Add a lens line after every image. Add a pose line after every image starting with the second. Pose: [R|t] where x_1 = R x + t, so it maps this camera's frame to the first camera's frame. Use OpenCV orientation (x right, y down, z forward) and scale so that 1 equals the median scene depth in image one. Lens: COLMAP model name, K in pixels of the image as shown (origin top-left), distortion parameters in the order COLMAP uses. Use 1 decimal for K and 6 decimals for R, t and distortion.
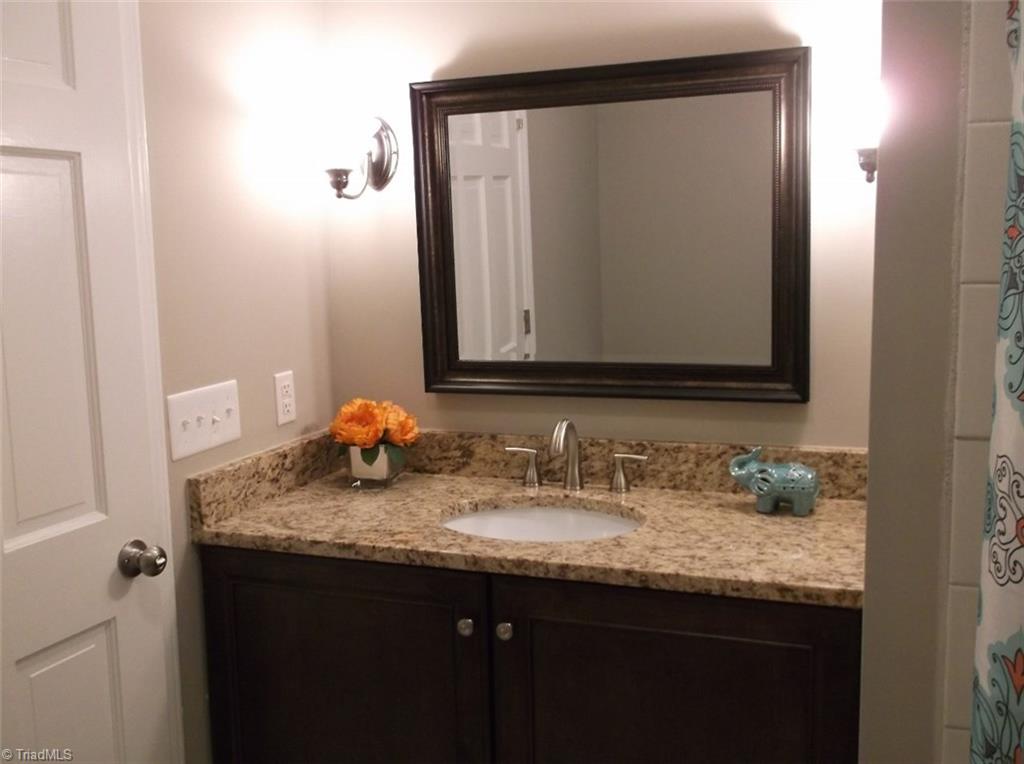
lens RADIAL K [[1008.0, 0, 507.5], [0, 1008.0, 375.7], [0, 0, 1]] dist [-0.006037, 0.000000]
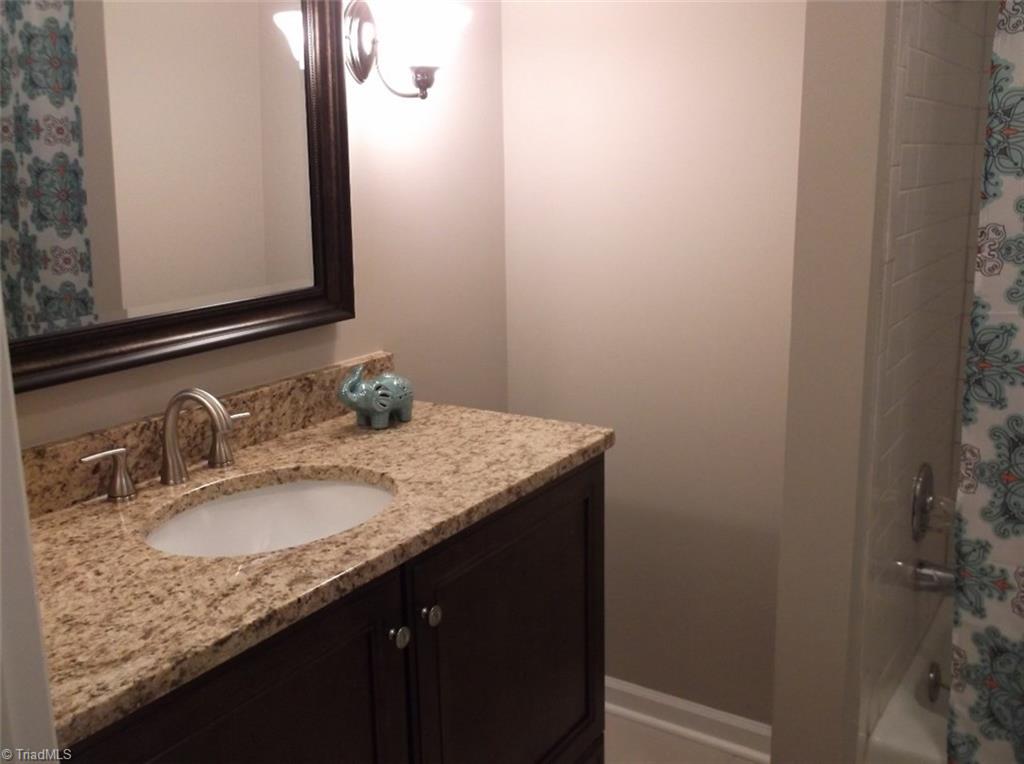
lens RADIAL K [[1008.0, 0, 508.1], [0, 1008.0, 385.1], [0, 0, 1]] dist [-0.006037, 0.000000]
pose [[0.198618, -0.200997, 0.959245, -0.702483], [0.140382, 0.974487, 0.175123, -0.066689], [-0.969971, 0.099878, 0.221767, 0.680383]]
